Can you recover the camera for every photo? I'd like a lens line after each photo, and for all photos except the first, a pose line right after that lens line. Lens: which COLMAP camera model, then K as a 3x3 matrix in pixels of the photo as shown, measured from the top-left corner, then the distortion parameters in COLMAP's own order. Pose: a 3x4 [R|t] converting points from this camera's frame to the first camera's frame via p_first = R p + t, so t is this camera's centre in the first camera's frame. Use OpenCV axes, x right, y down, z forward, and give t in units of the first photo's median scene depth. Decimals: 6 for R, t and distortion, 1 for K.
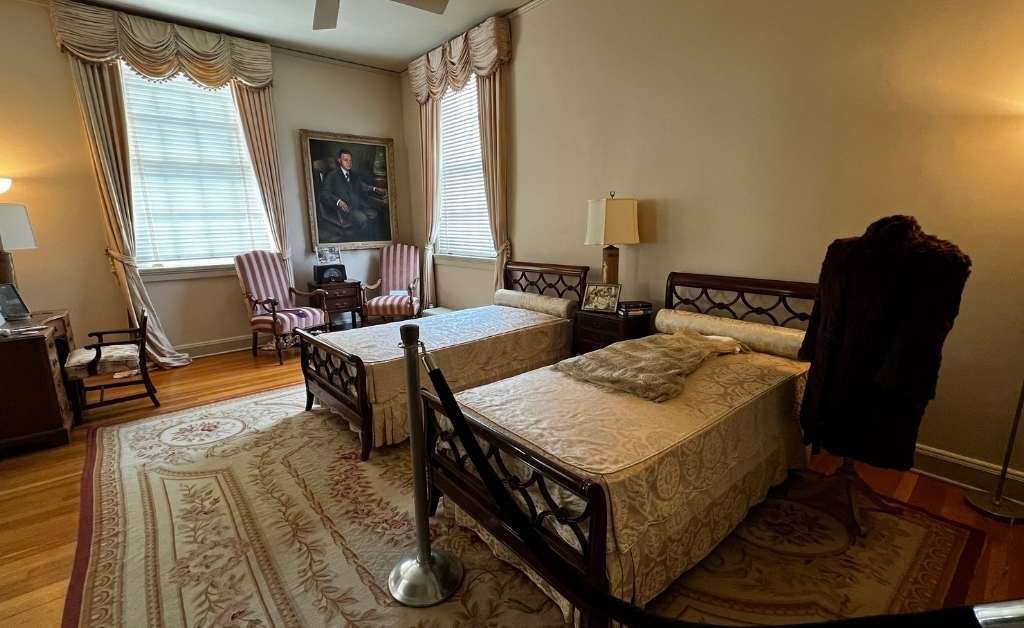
lens RADIAL K [[446.4, 0, 513.3], [0, 446.4, 320.6], [0, 0, 1]] dist [0.003527, 0.000110]
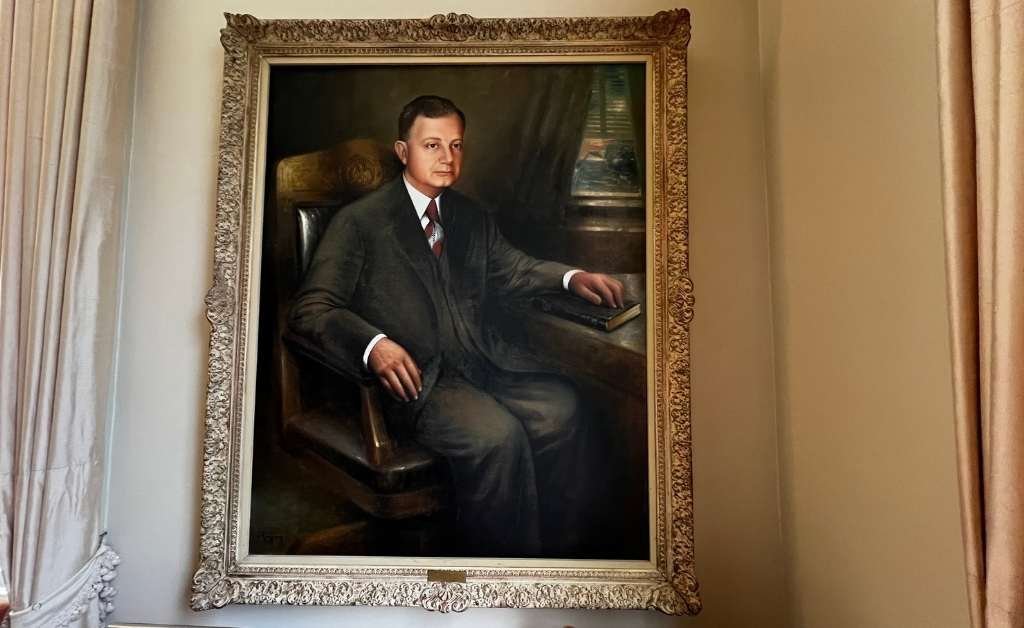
lens RADIAL K [[446.4, 0, 511.0], [0, 446.4, 314.9], [0, 0, 1]] dist [0.003527, 0.000110]
pose [[0.758449, -0.026160, -0.651208, -0.215404], [-0.159843, 0.961210, -0.224780, -0.242443], [0.631827, 0.274575, 0.724847, 0.884914]]
